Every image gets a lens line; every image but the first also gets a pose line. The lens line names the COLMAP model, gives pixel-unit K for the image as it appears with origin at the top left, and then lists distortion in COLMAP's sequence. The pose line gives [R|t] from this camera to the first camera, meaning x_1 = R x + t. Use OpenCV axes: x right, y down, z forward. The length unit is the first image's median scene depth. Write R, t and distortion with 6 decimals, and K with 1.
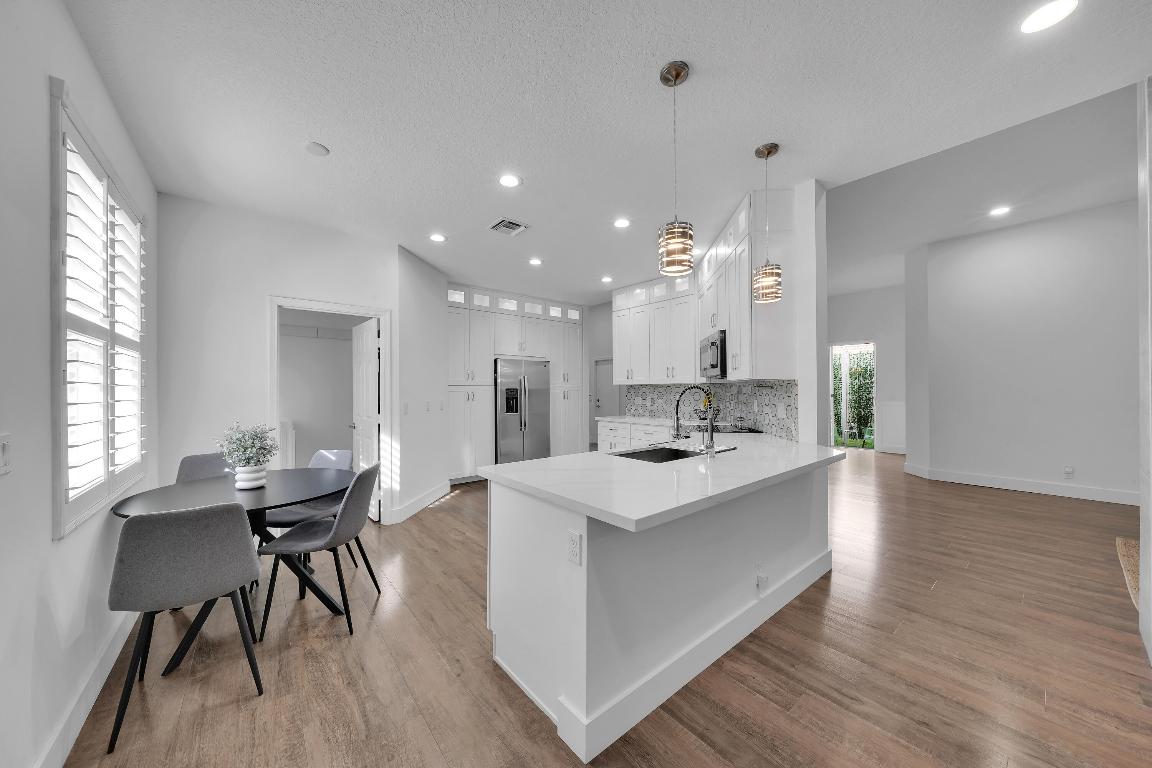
lens RADIAL K [[396.9, 0, 574.7], [0, 396.9, 389.2], [0, 0, 1]] dist [-0.008257, -0.000058]
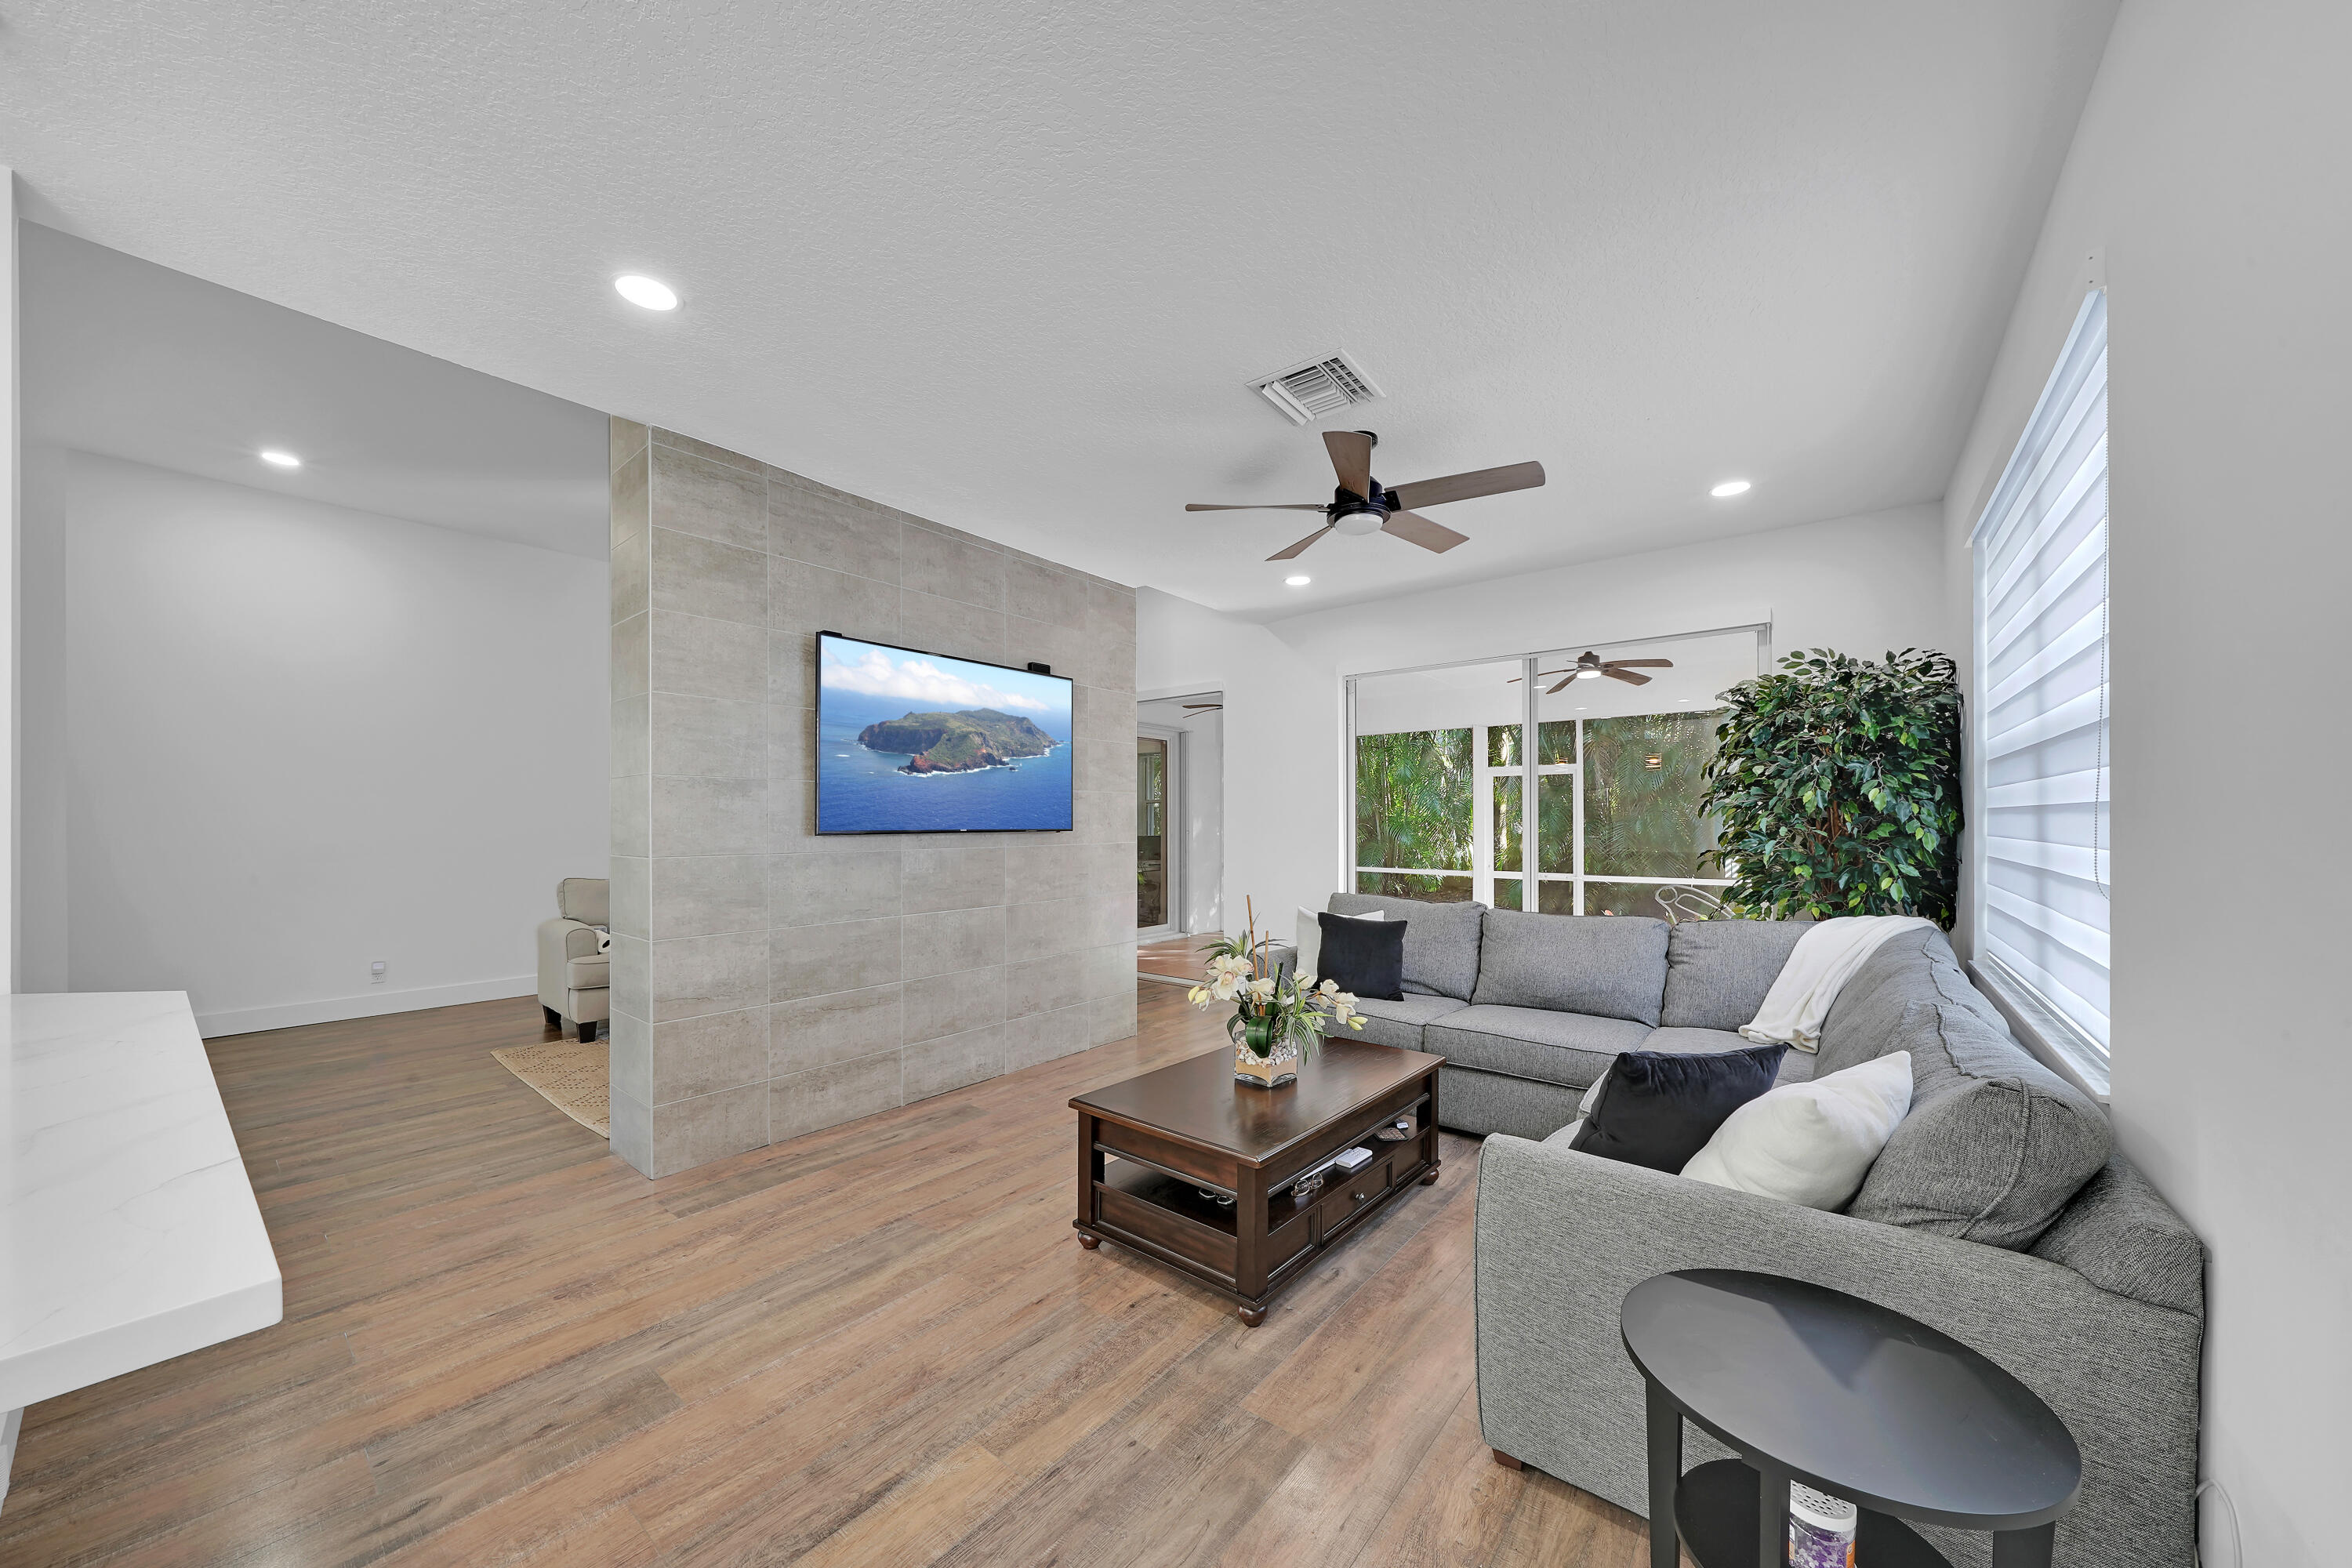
lens RADIAL K [[810.4, 0, 1194.7], [0, 810.4, 821.5], [0, 0, 1]] dist [-0.008257, -0.000058]
pose [[-0.230569, 0.002652, 0.973052, -0.342927], [0.000455, 0.999996, -0.002617, -0.000863], [-0.973056, -0.000161, -0.230570, 0.298409]]
